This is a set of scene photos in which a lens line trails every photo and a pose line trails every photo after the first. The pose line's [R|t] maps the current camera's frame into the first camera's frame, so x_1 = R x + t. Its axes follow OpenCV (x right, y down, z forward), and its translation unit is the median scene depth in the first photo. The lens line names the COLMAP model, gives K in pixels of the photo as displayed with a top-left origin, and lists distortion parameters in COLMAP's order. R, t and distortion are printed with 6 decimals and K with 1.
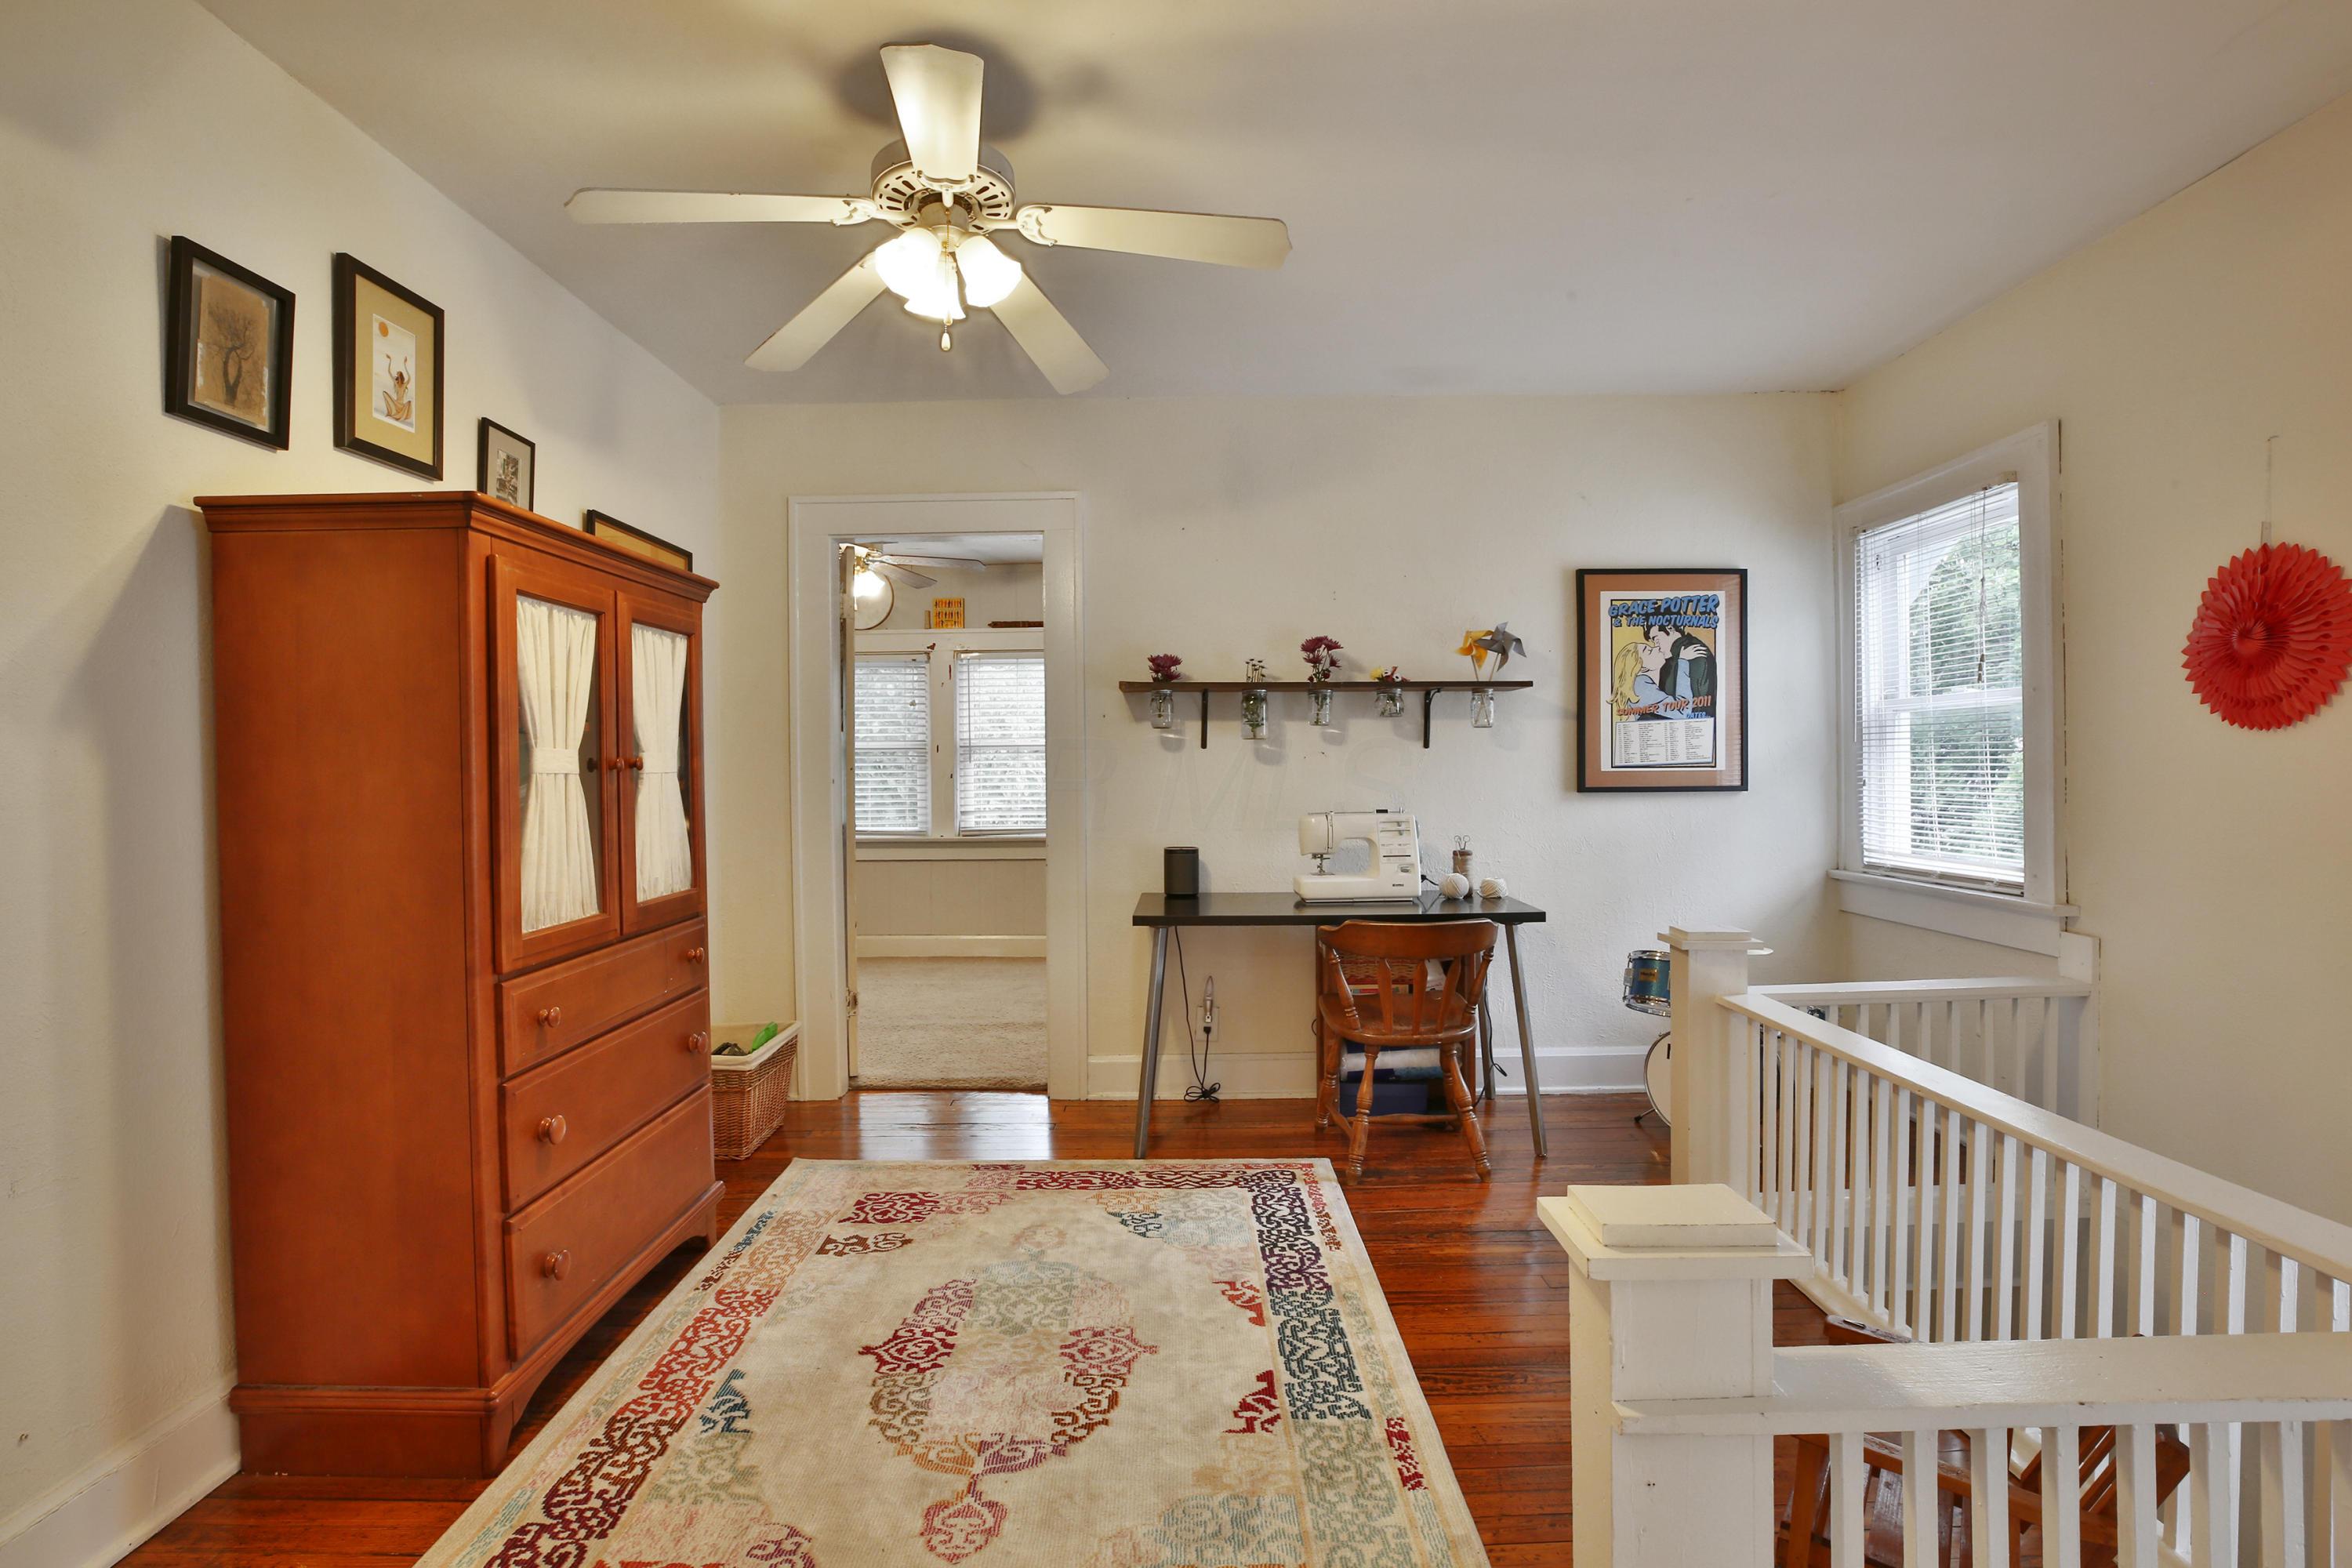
lens RADIAL K [[1133.8, 0, 1169.2], [0, 1133.8, 781.4], [0, 0, 1]] dist [-0.044989, 0.013985]
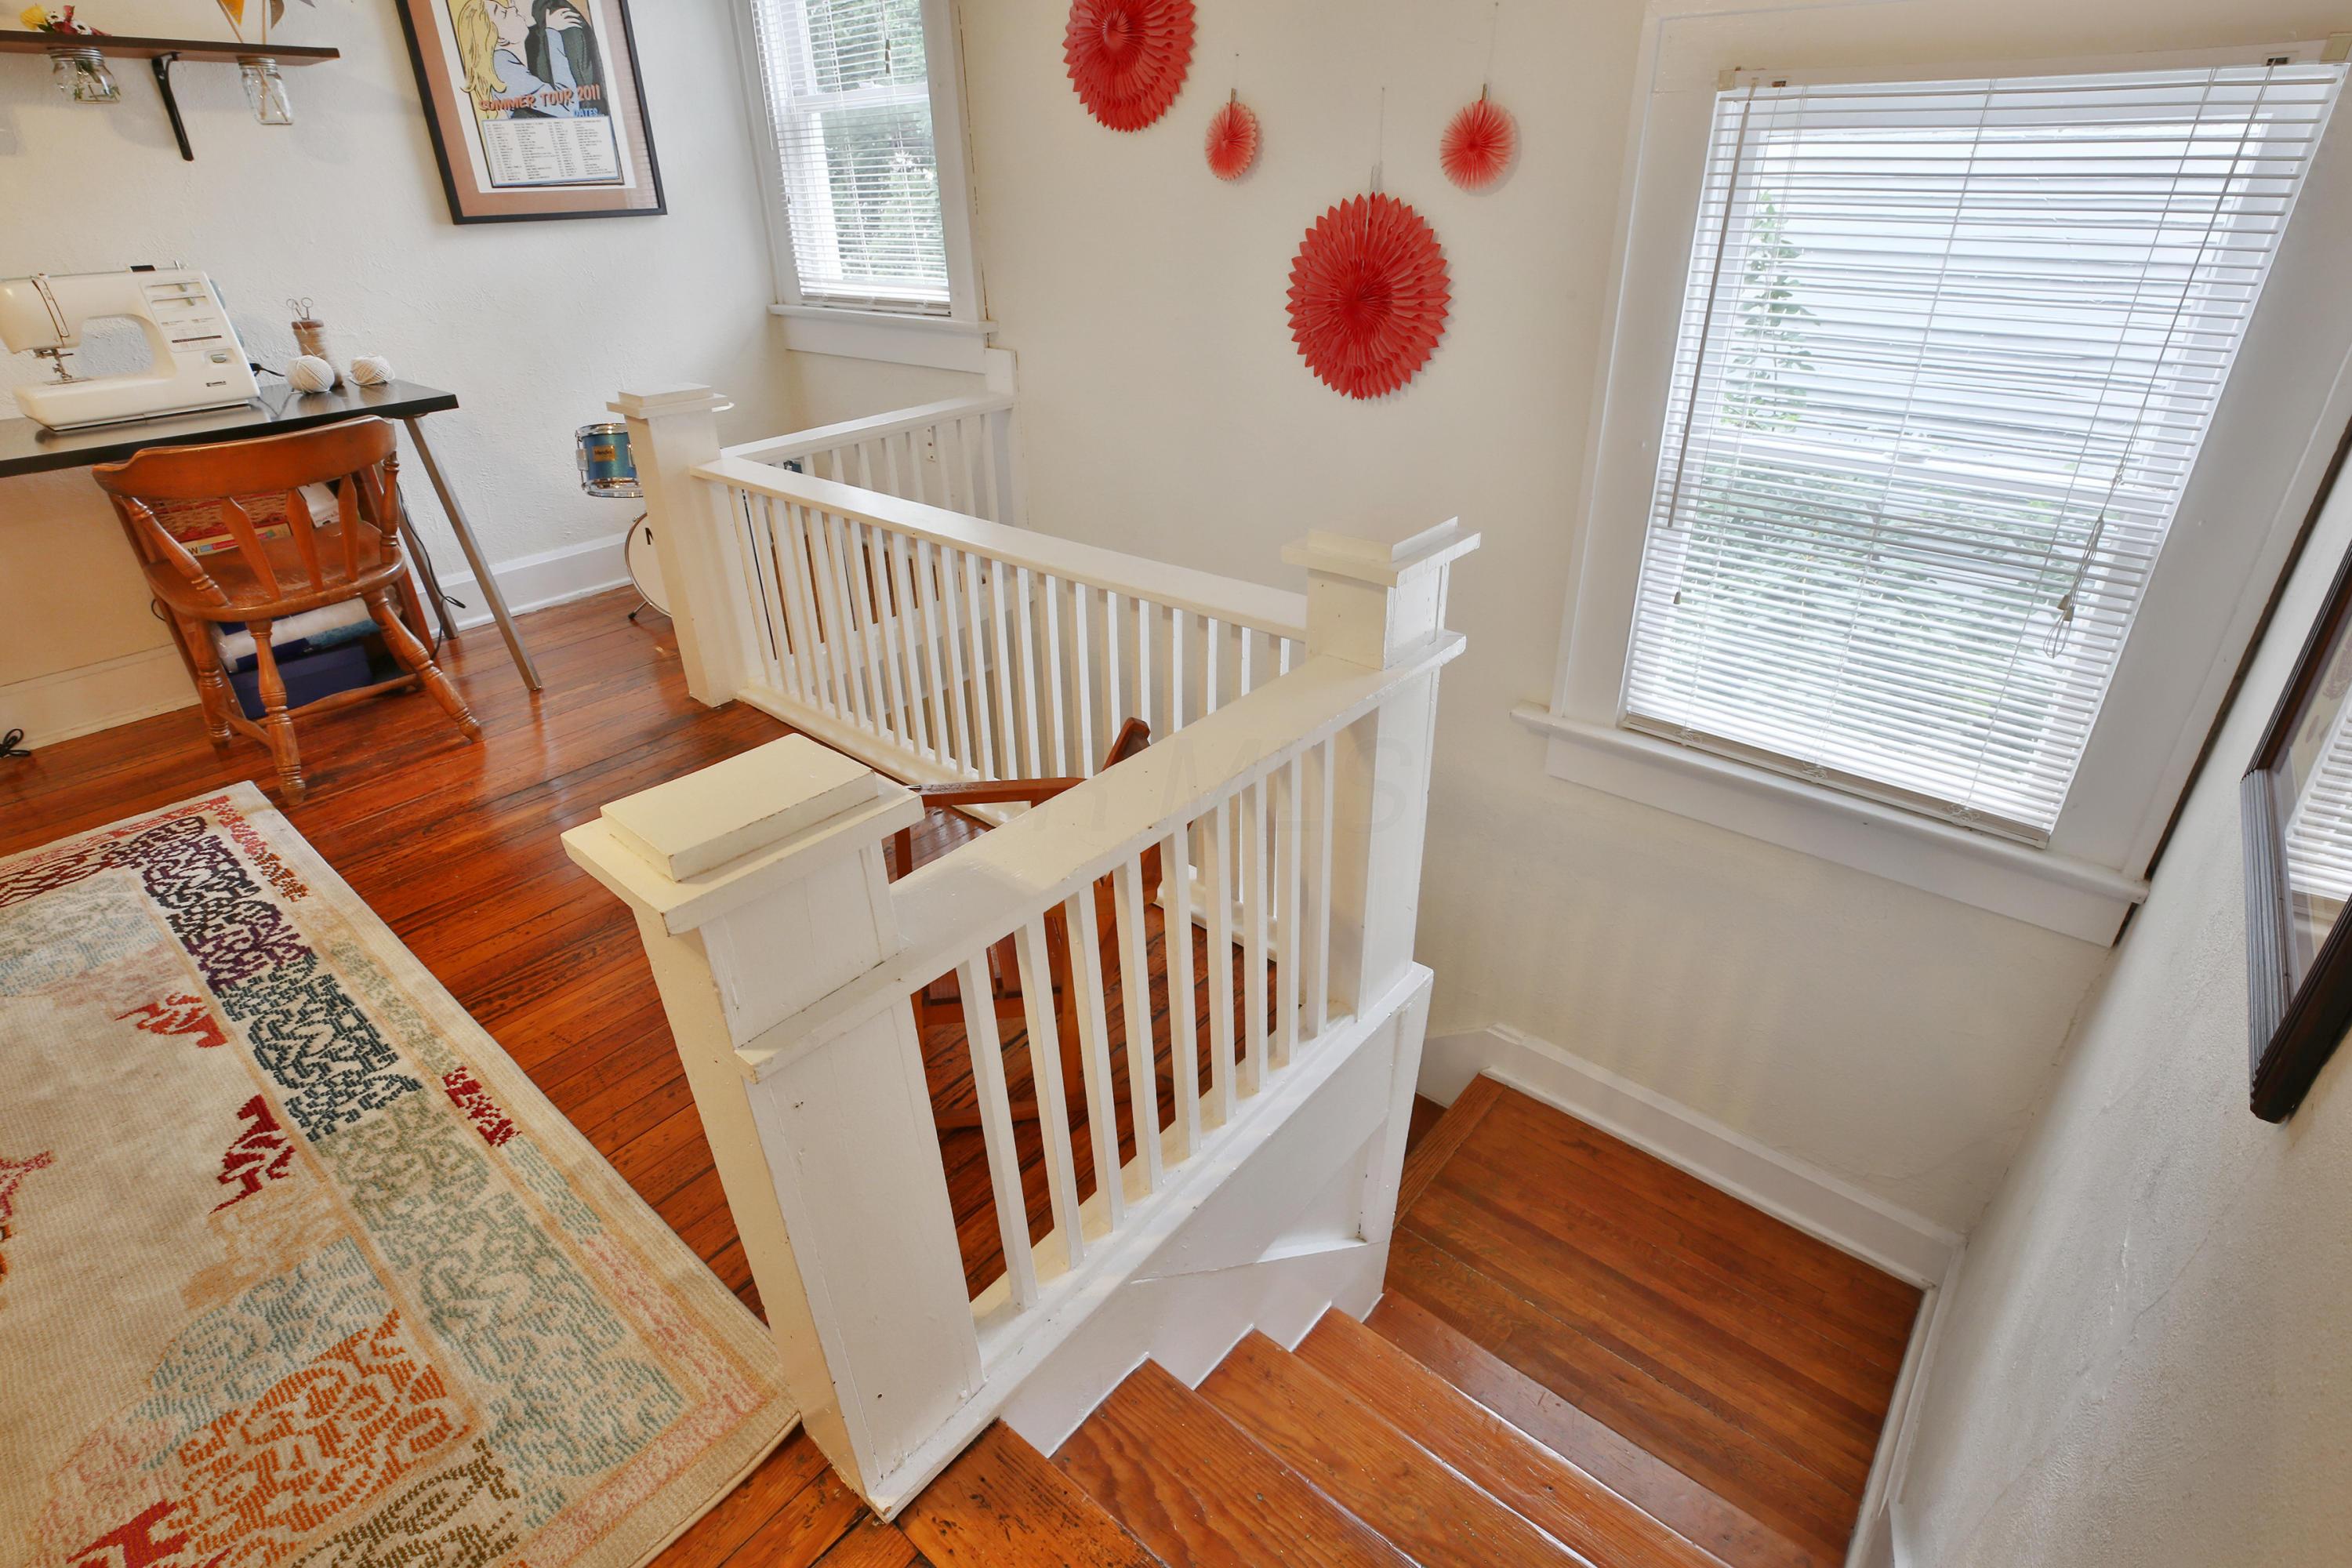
lens RADIAL K [[1133.8, 0, 1169.2], [0, 1133.8, 781.4], [0, 0, 1]] dist [-0.044989, 0.013985]
pose [[0.643825, -0.363024, 0.673575, 0.046550], [0.018735, 0.887506, 0.460415, 0.011524], [-0.764943, -0.283807, 0.578200, 0.129272]]
